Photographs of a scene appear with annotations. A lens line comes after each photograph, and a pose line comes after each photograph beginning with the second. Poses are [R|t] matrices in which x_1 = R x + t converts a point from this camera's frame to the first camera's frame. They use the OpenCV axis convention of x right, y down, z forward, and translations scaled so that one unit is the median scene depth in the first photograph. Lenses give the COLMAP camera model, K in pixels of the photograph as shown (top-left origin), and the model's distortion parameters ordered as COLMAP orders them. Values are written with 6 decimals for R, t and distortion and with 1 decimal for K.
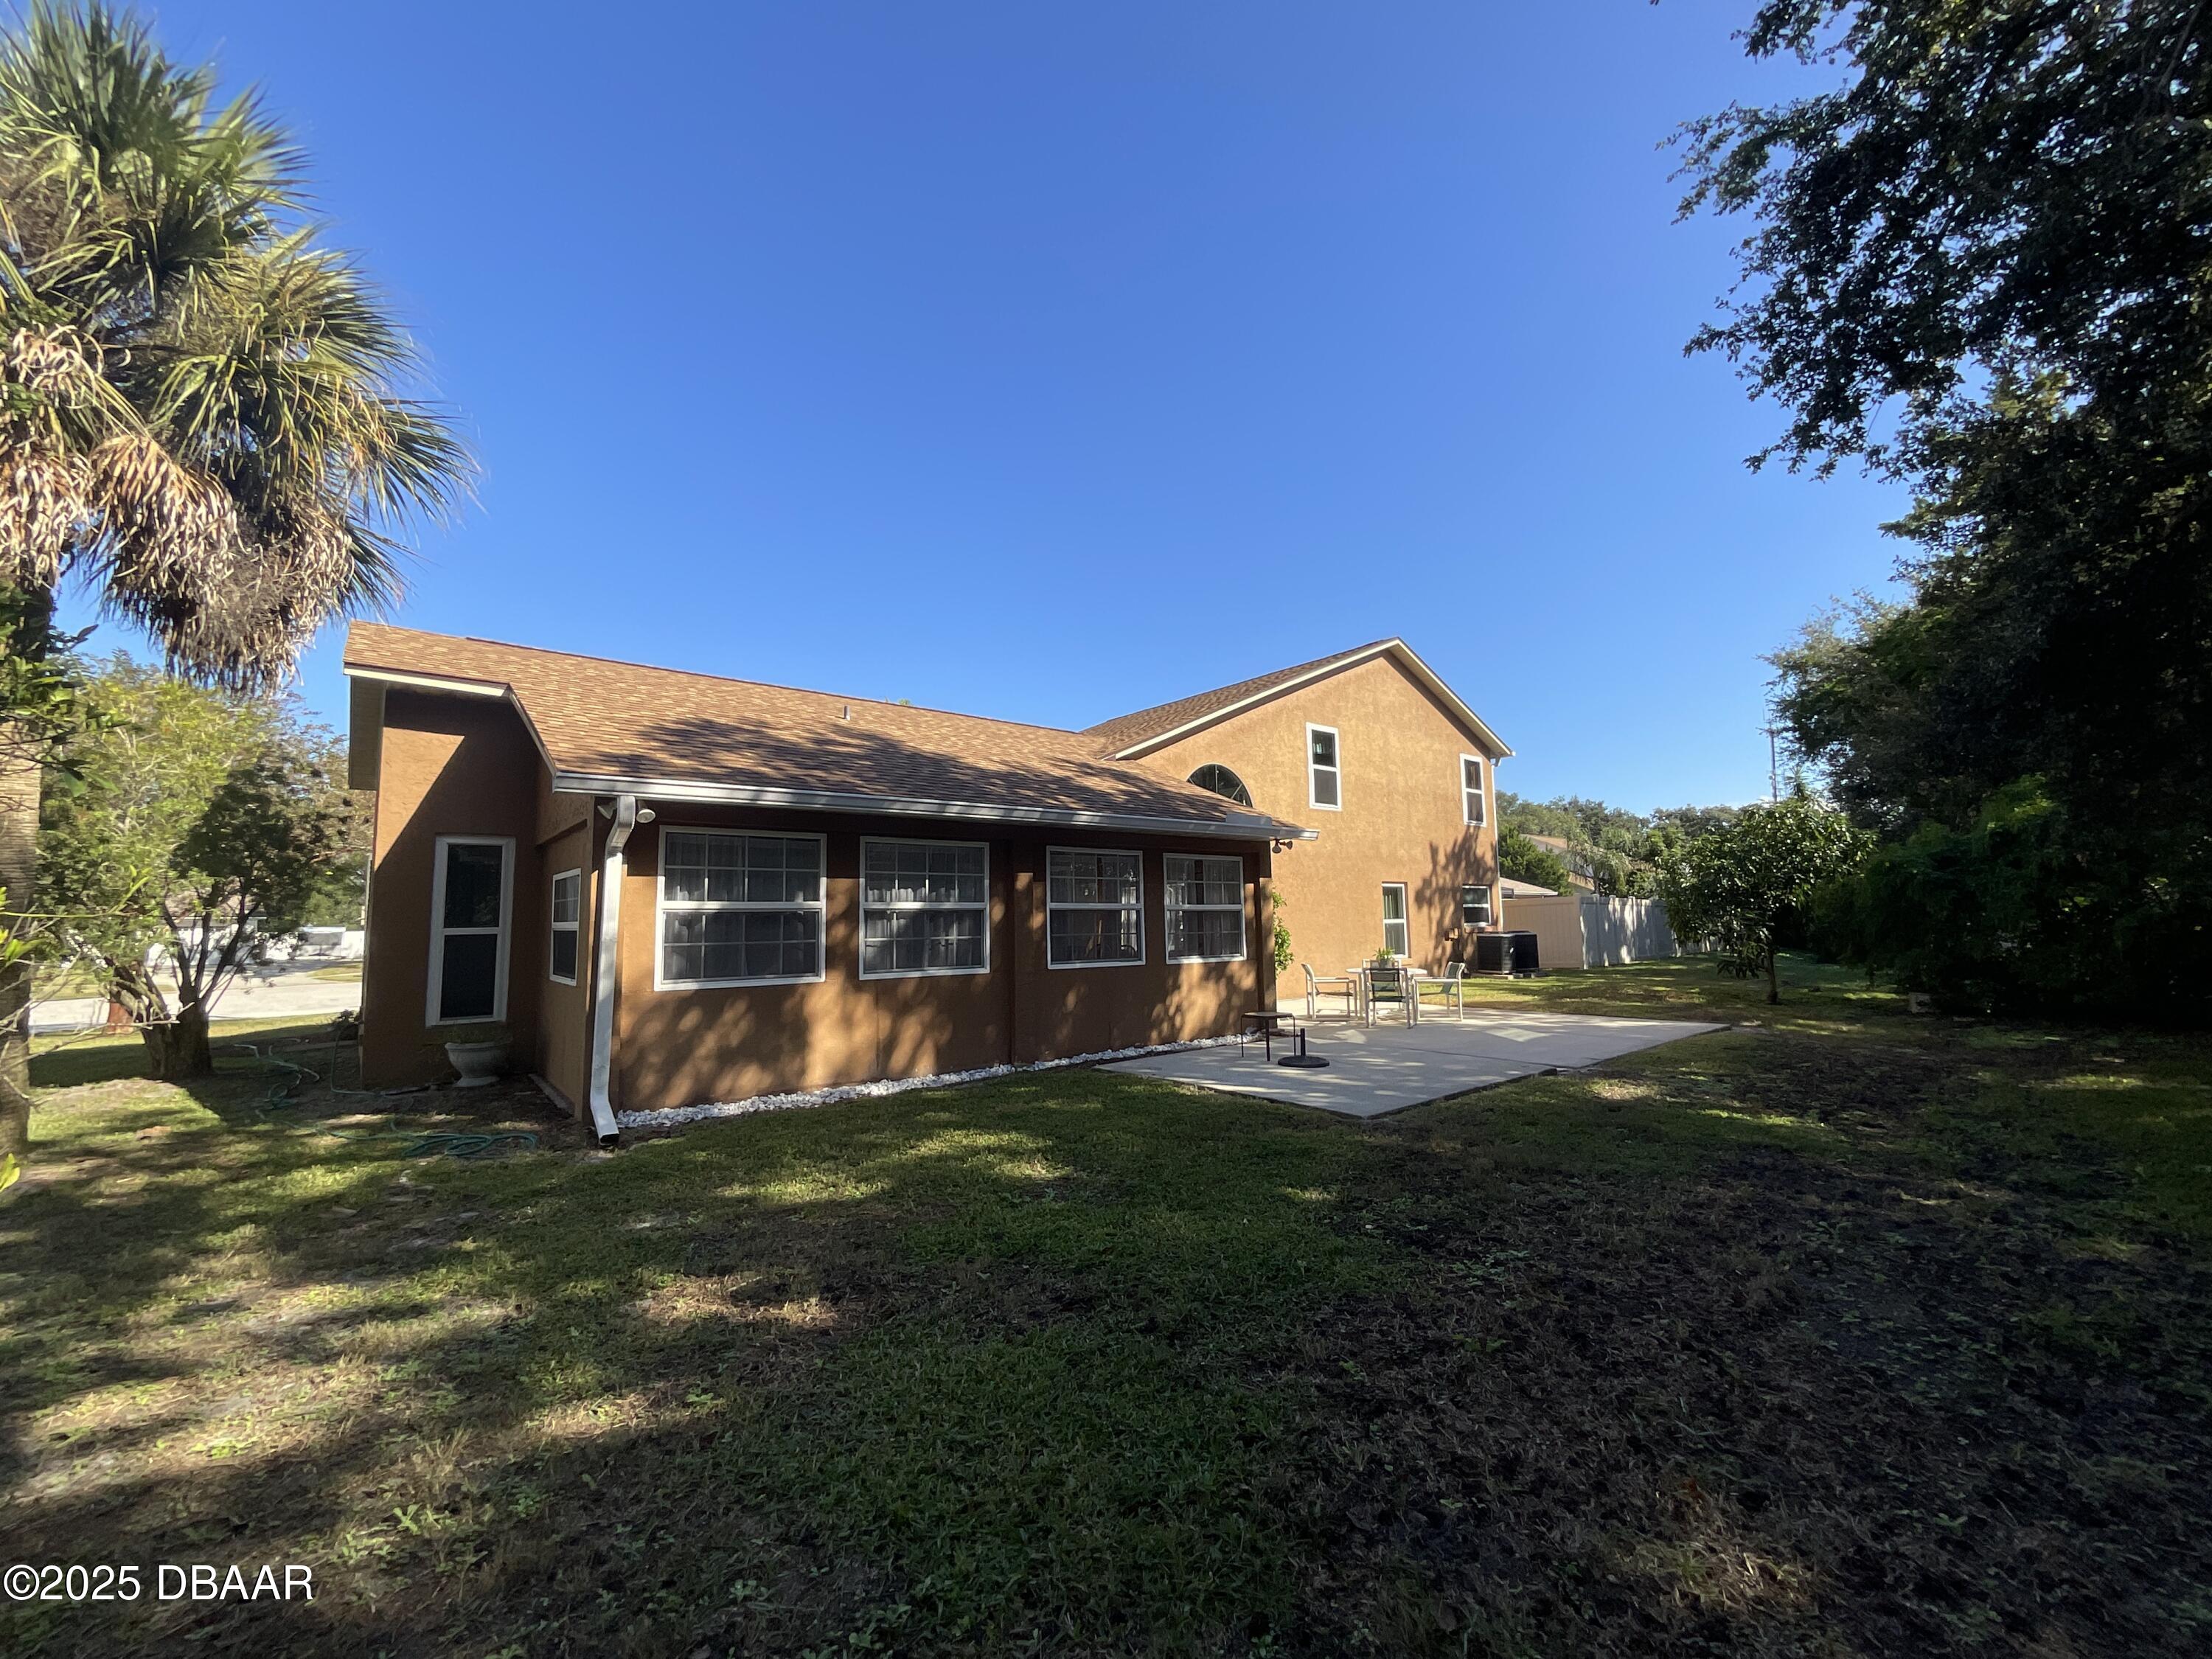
lens RADIAL K [[901.4, 0, 1109.9], [0, 901.4, 827.9], [0, 0, 1]] dist [0.001880, 0.000858]
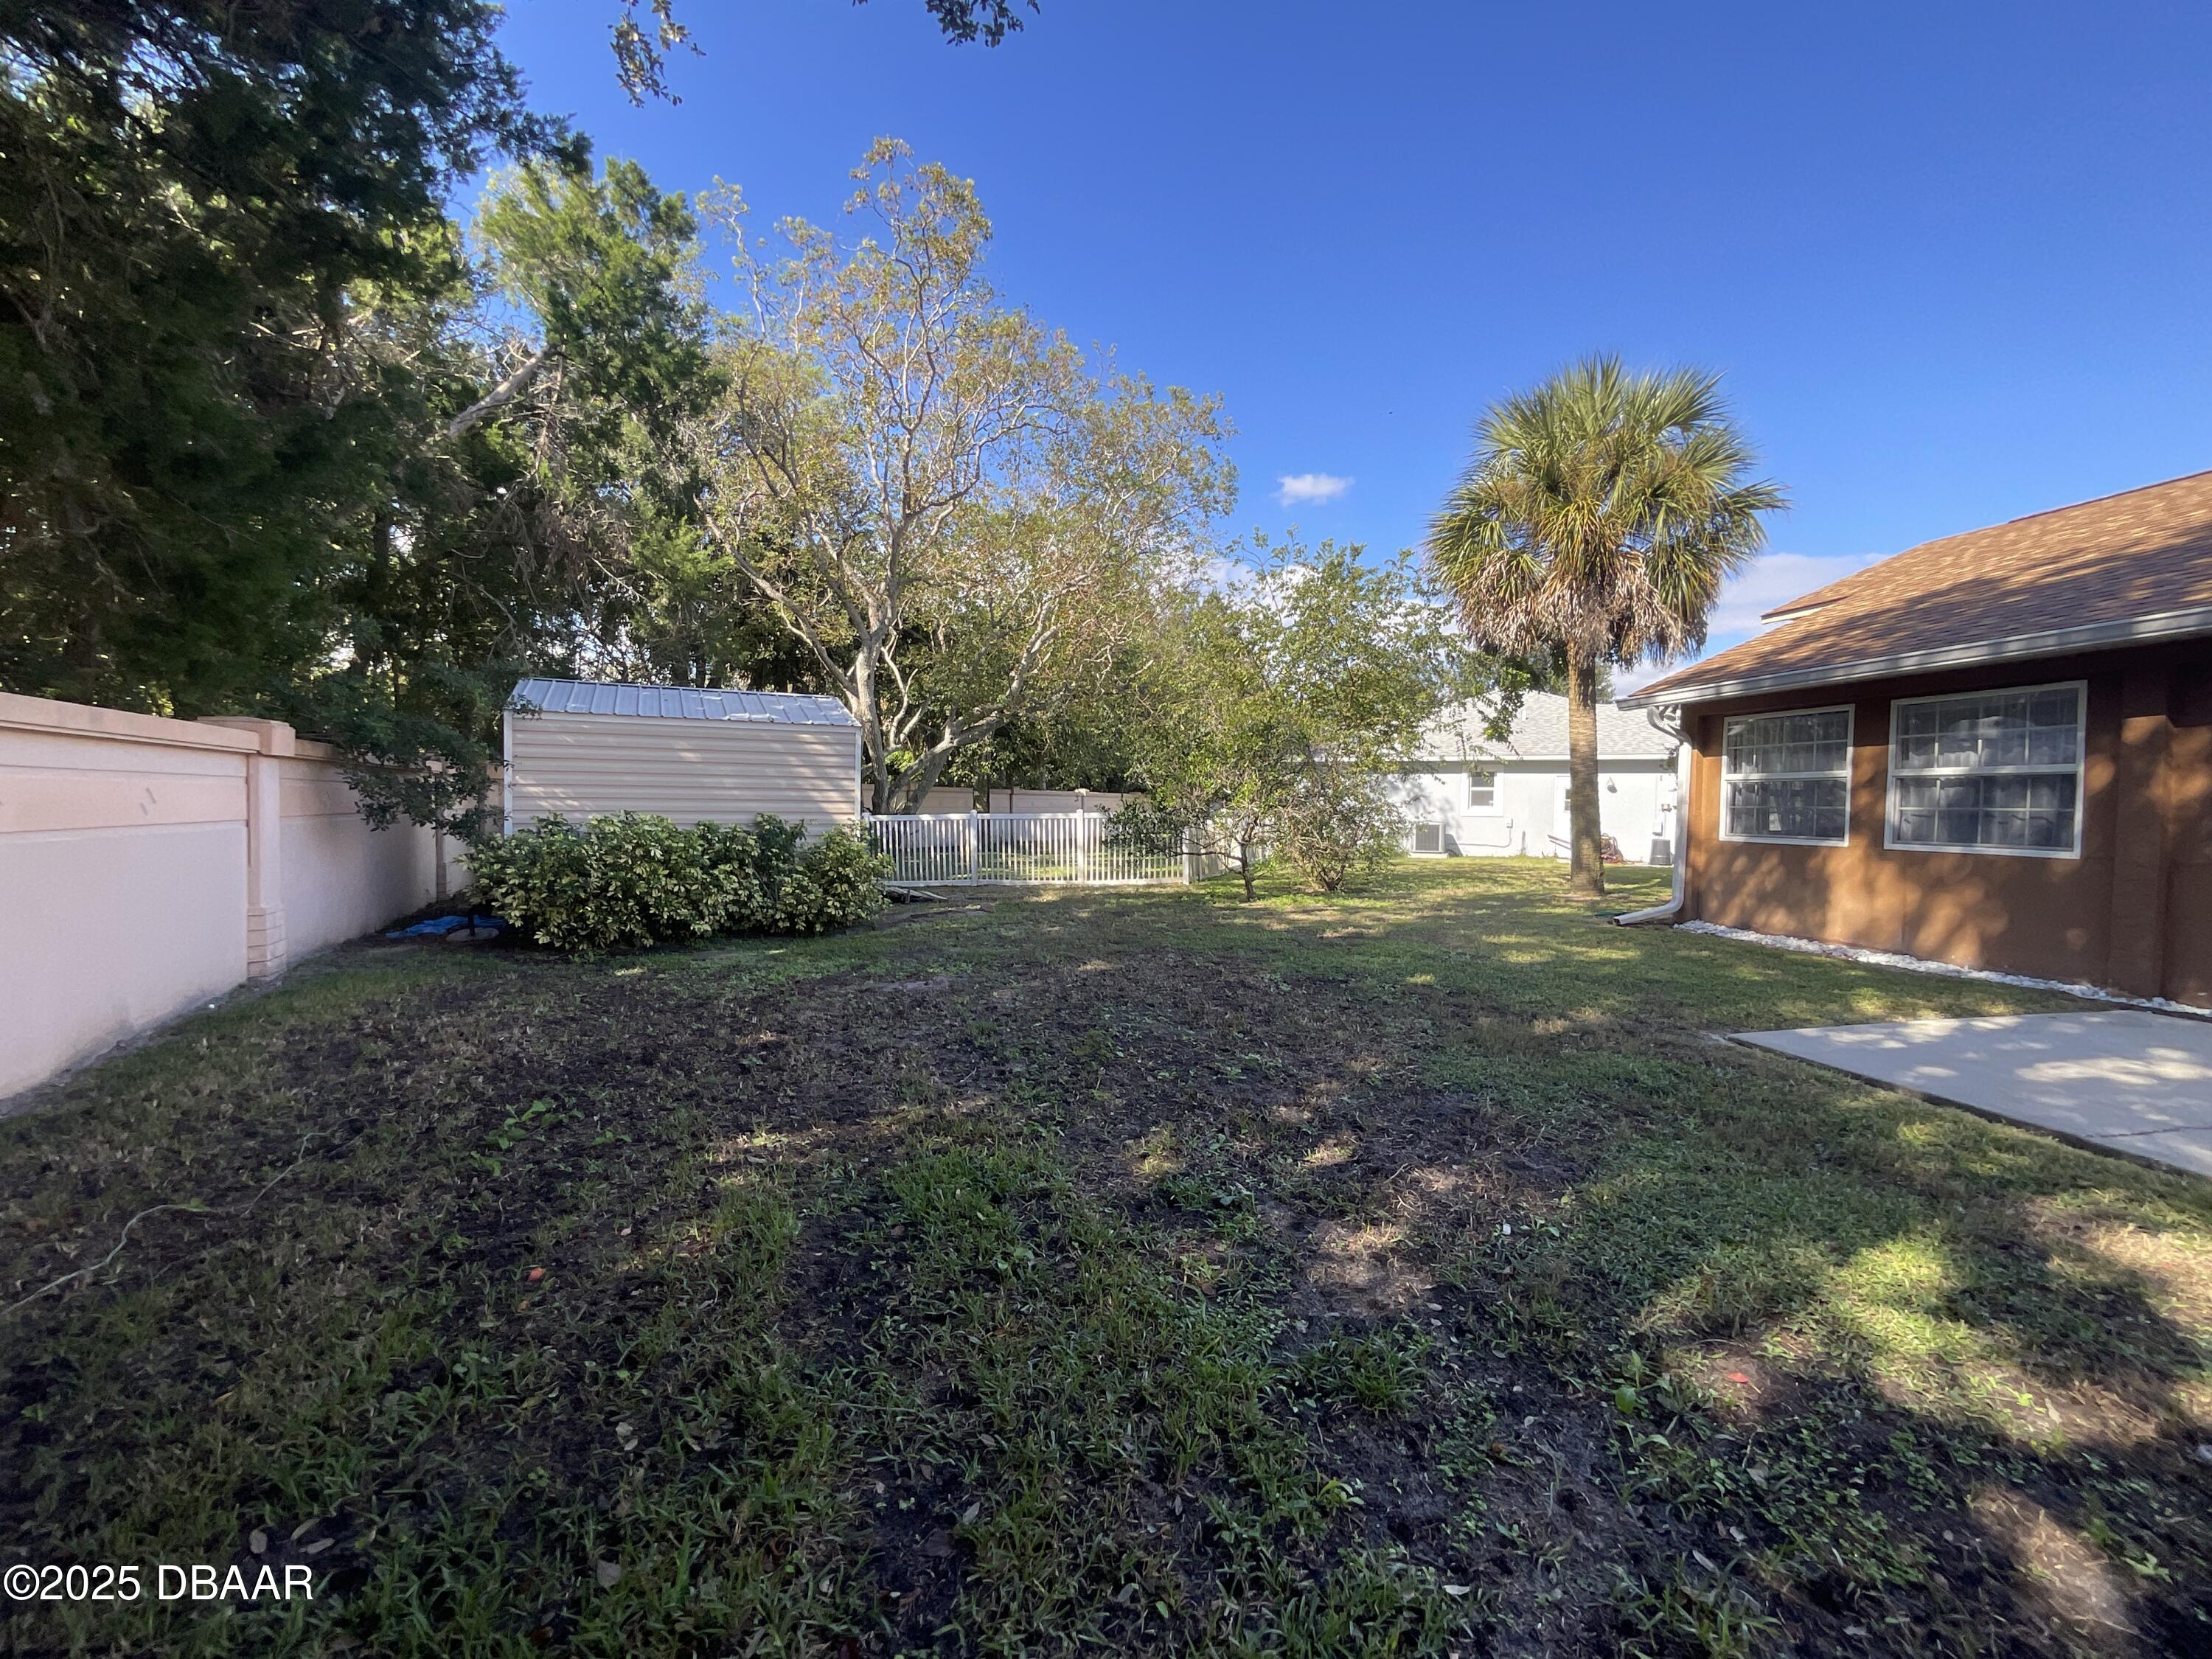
lens RADIAL K [[896.9, 0, 1106.0], [0, 896.9, 829.5], [0, 0, 1]] dist [-0.002730, -0.000333]
pose [[-0.486528, 0.038815, -0.872802, 0.824827], [0.091678, 0.995765, -0.006821, 0.064726], [0.868841, -0.083335, -0.488027, 0.622792]]
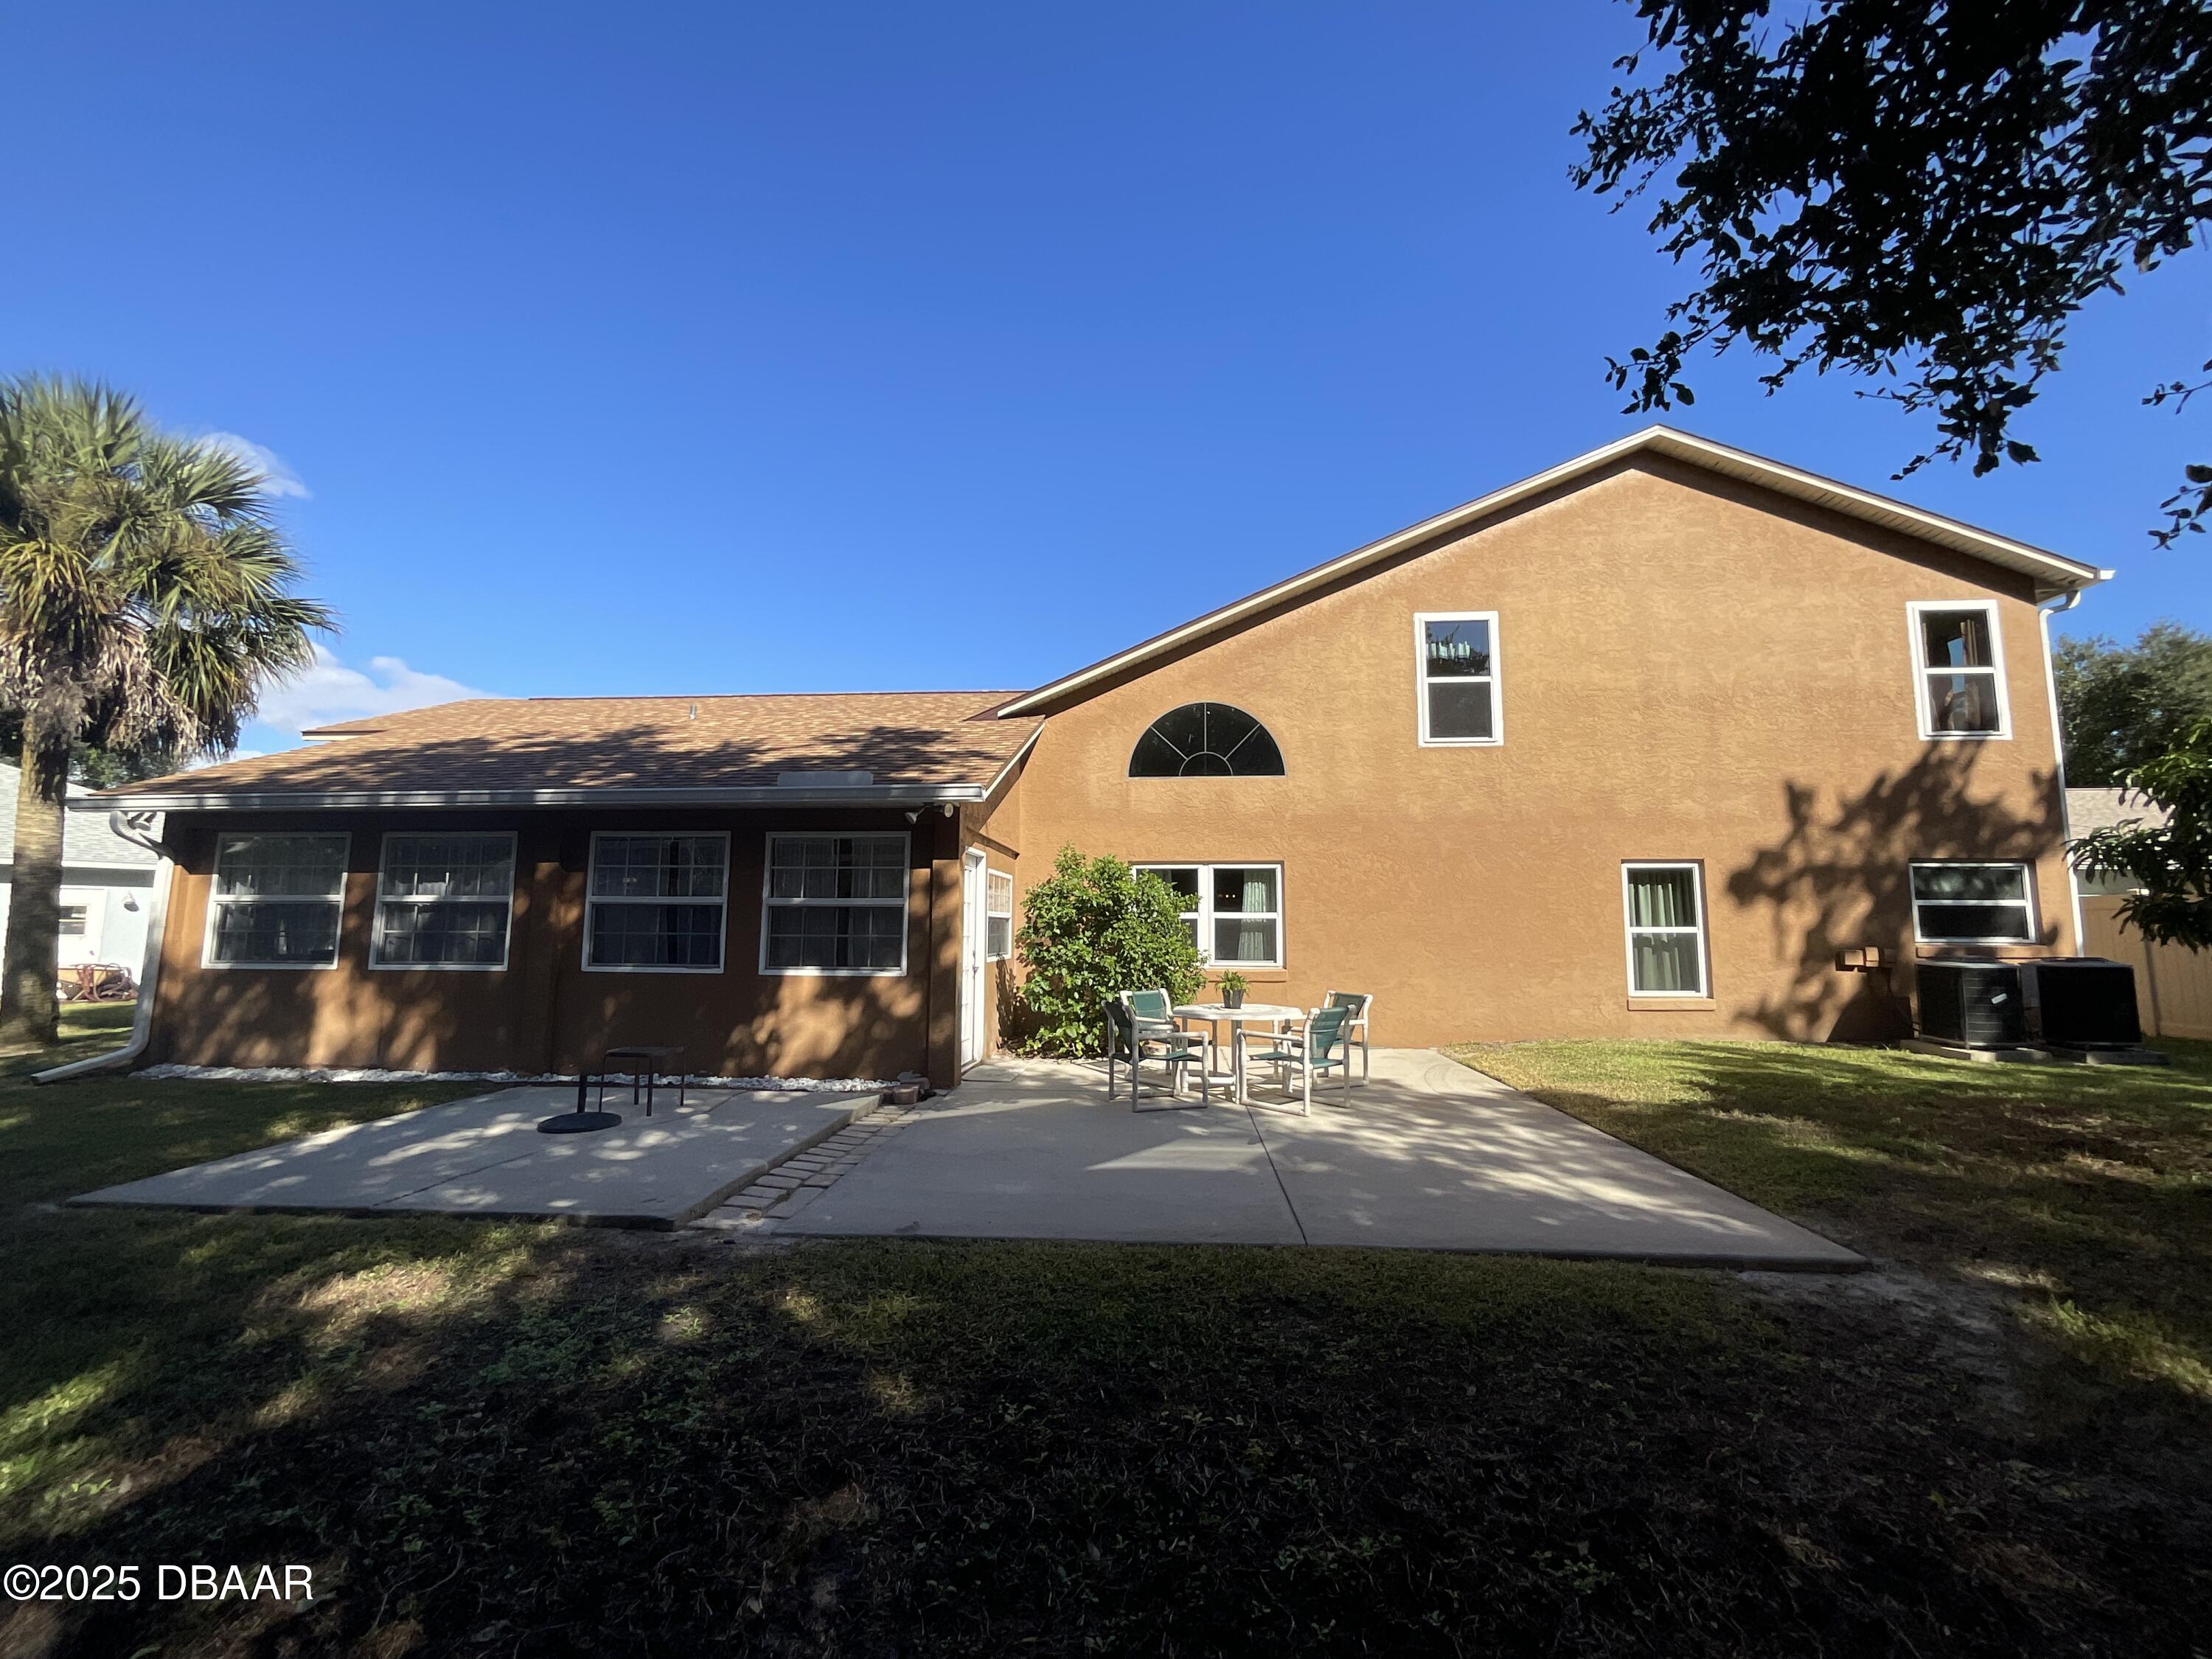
lens RADIAL K [[896.9, 0, 1106.0], [0, 896.9, 829.5], [0, 0, 1]] dist [-0.002730, -0.000333]
pose [[0.719267, -0.058366, -0.692278, 0.894637], [0.058305, 0.998021, -0.023566, 0.068122], [0.692283, -0.023413, 0.721246, 0.712634]]
